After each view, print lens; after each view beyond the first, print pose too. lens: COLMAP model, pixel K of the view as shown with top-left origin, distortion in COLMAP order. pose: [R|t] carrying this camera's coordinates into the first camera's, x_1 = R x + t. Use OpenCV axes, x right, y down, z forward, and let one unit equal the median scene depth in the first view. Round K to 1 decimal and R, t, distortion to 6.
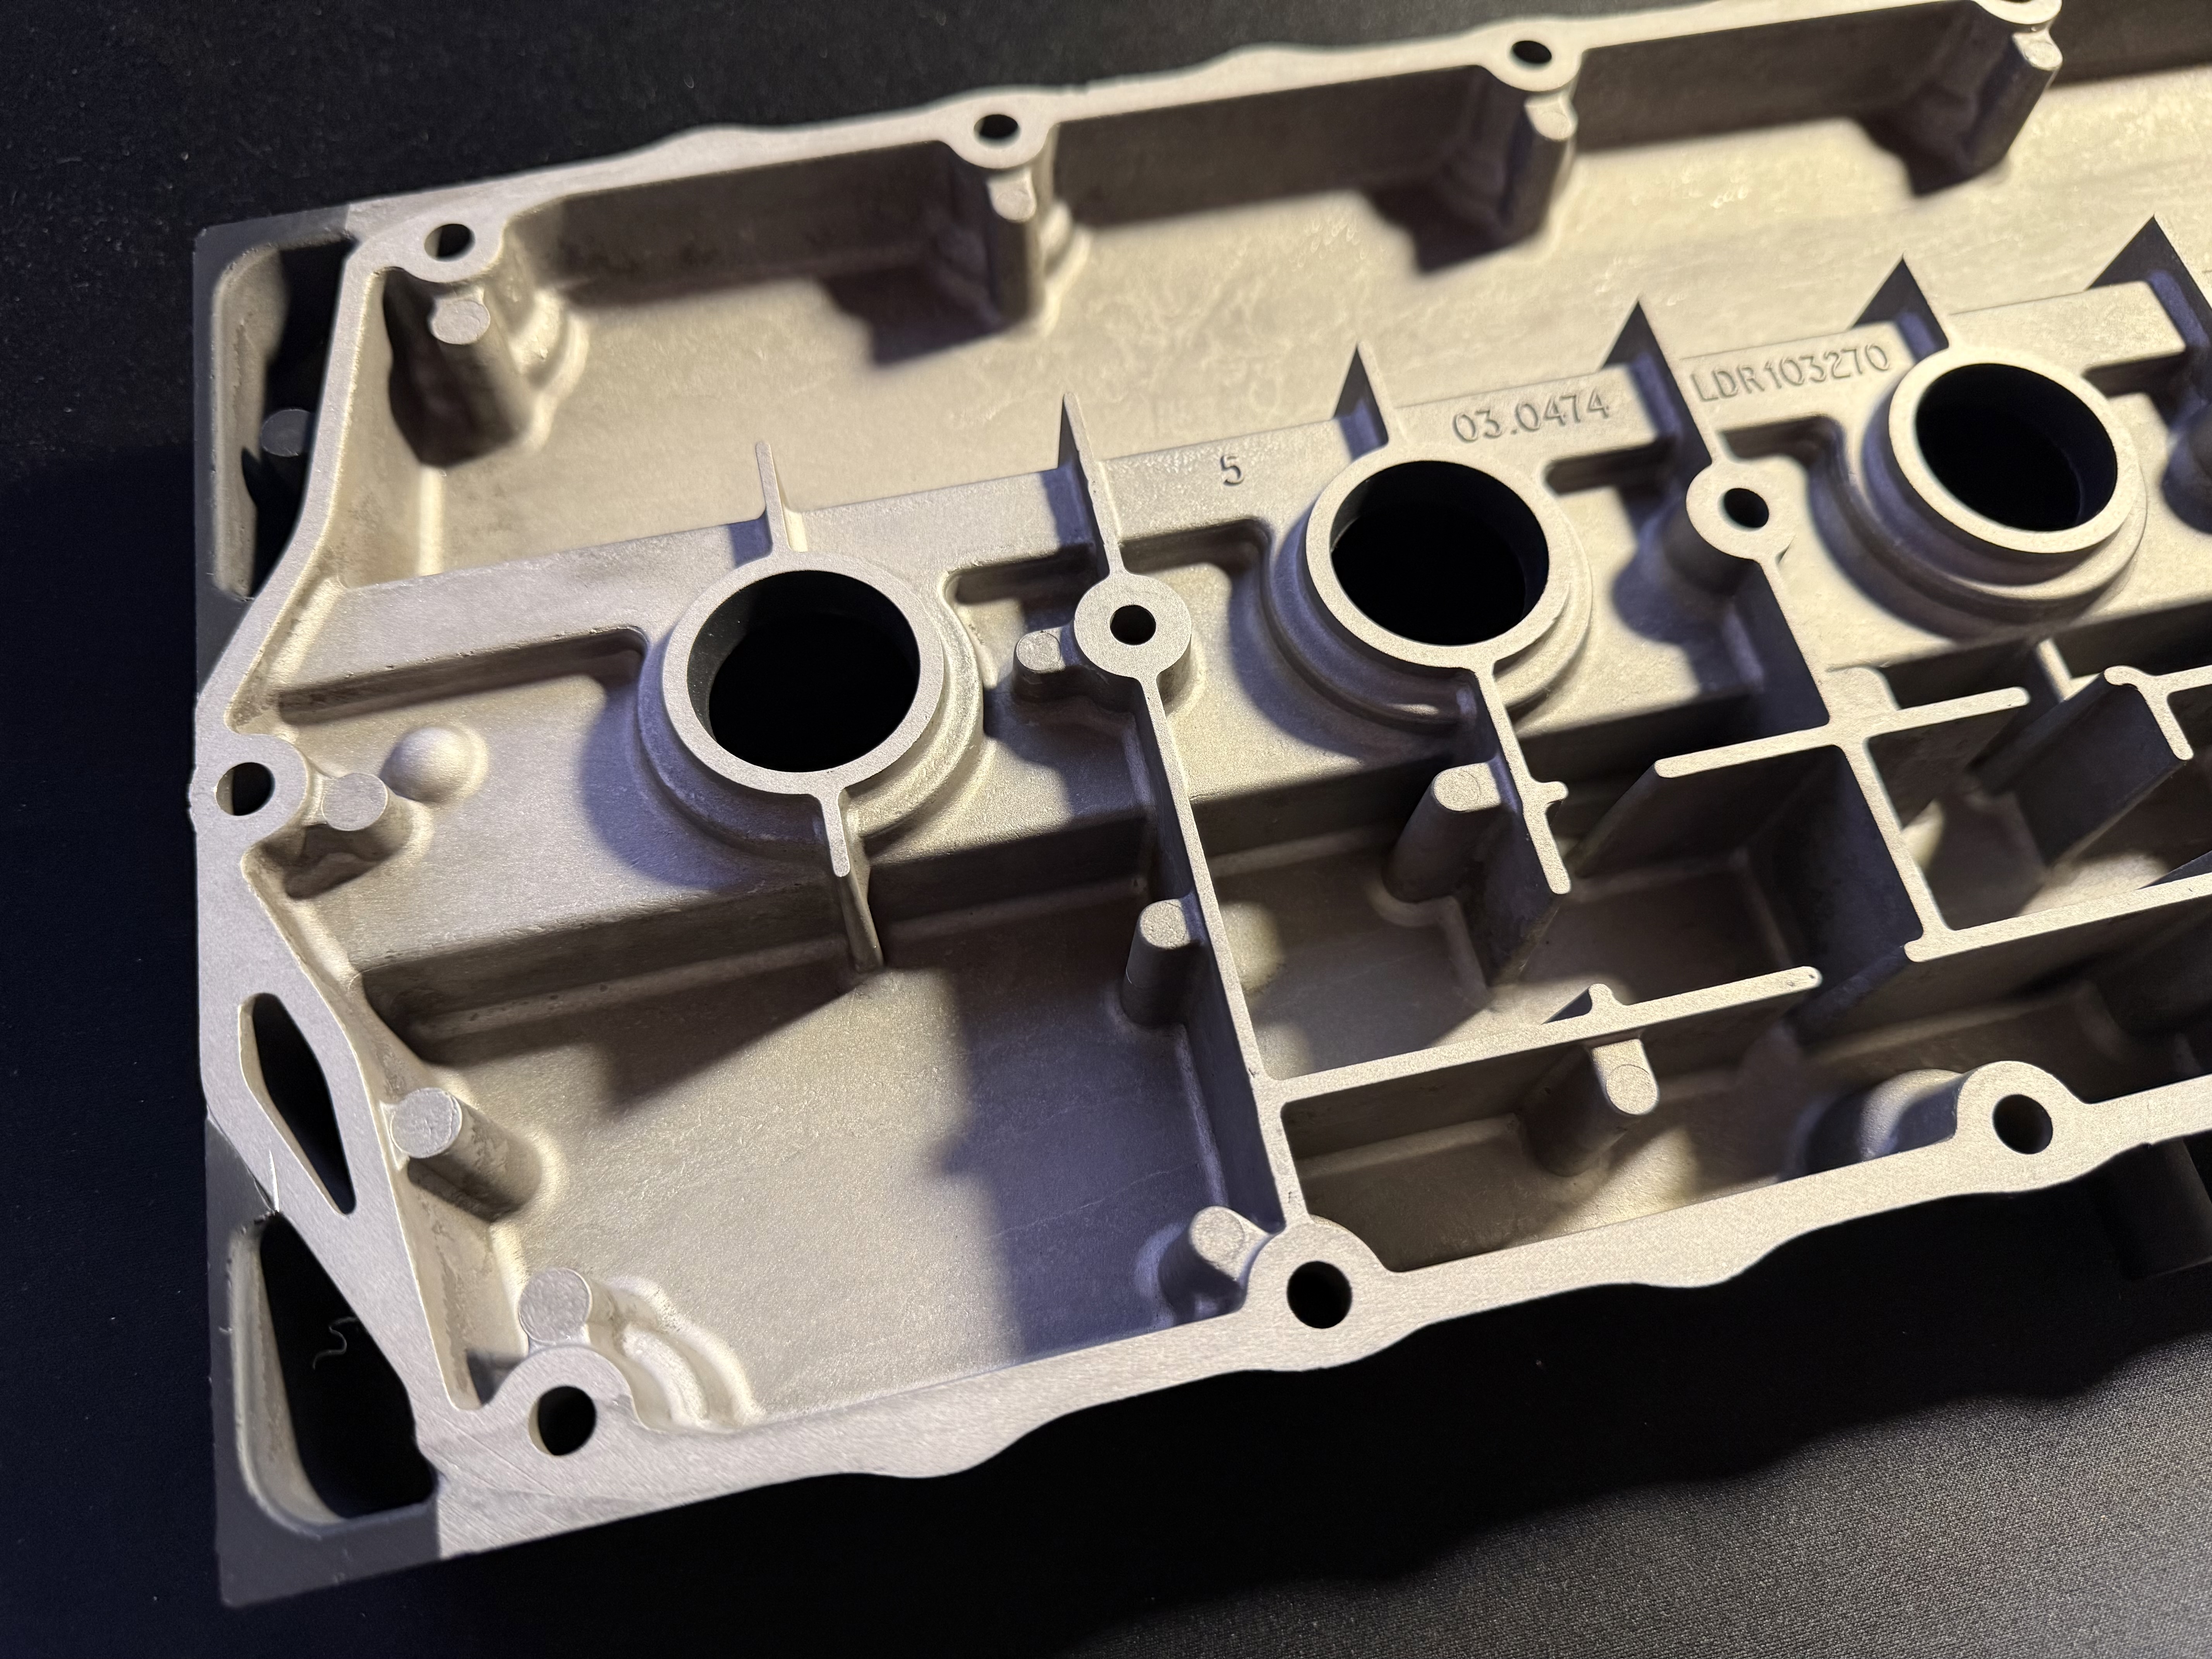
lens RADIAL K [[1630.0, 0, 1106.0], [0, 1630.0, 829.5], [0, 0, 1]] dist [0.021004, -0.064515]
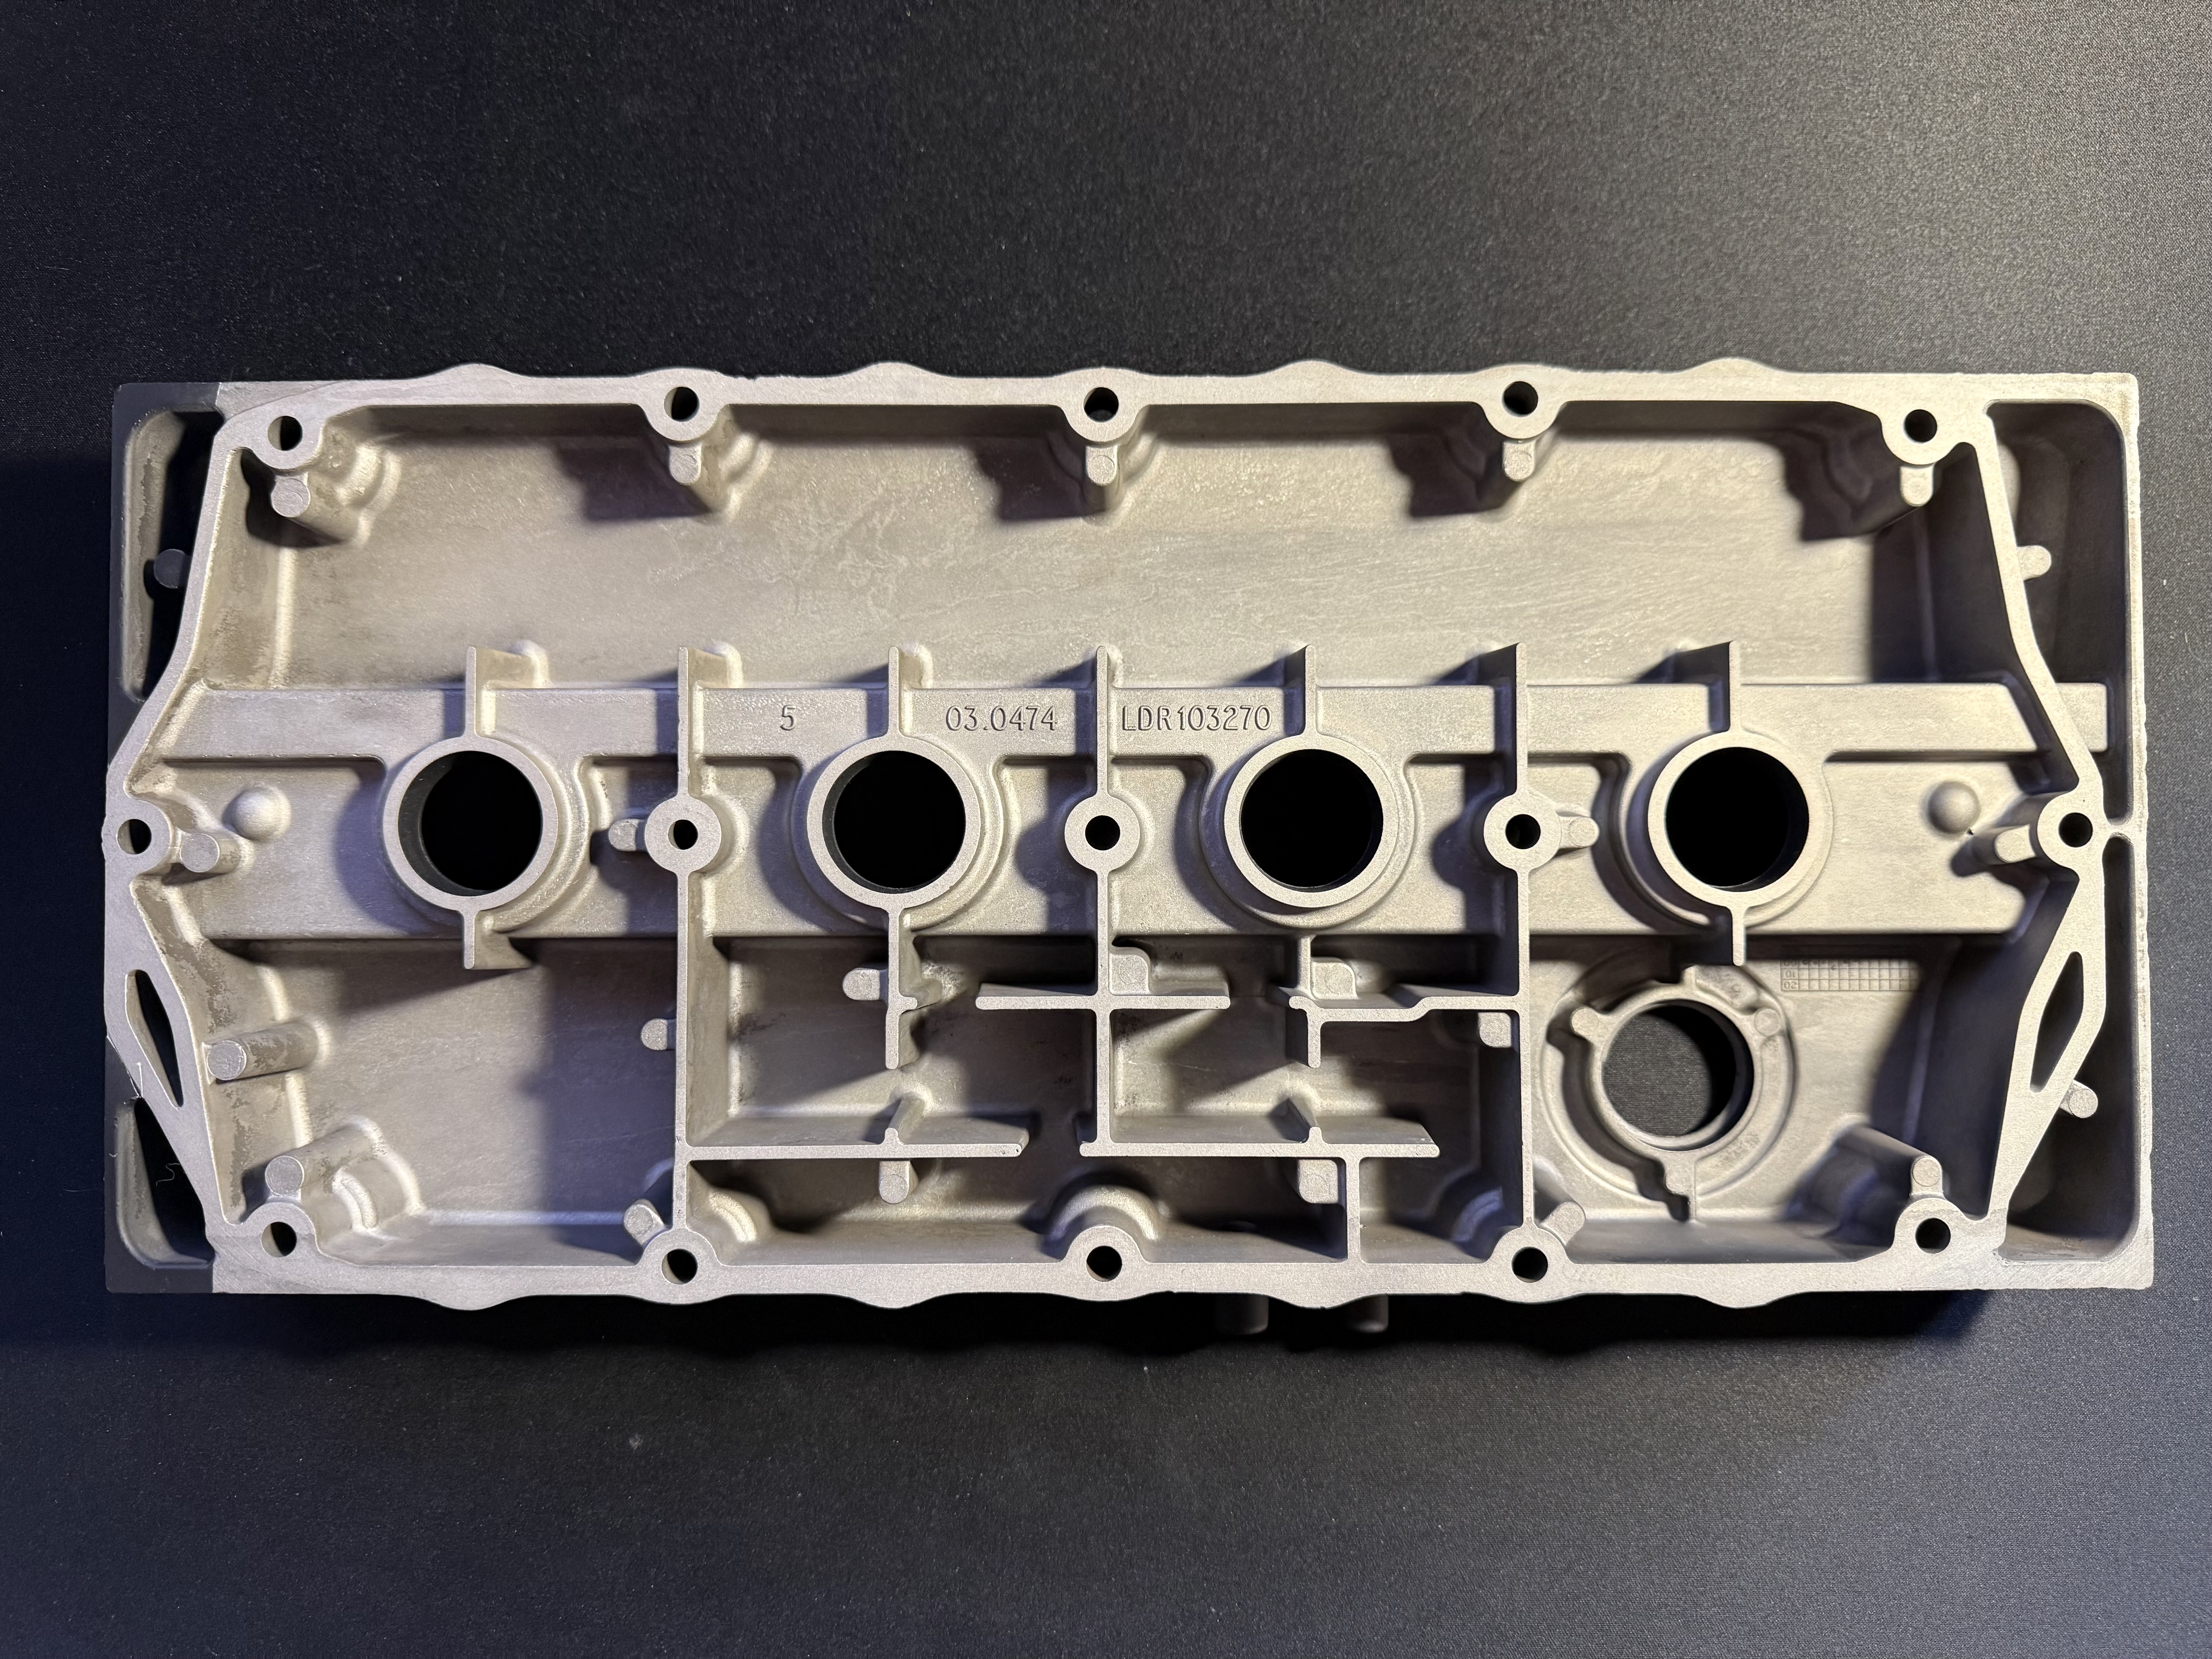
lens RADIAL K [[1604.3, 0, 1106.0], [0, 1604.3, 829.5], [0, 0, 1]] dist [0.037936, -0.059105]
pose [[0.974067, 0.223146, -0.037415, 0.457161], [-0.192275, 0.903525, 0.382979, -0.780561], [0.119265, -0.365853, 0.922999, -0.367965]]
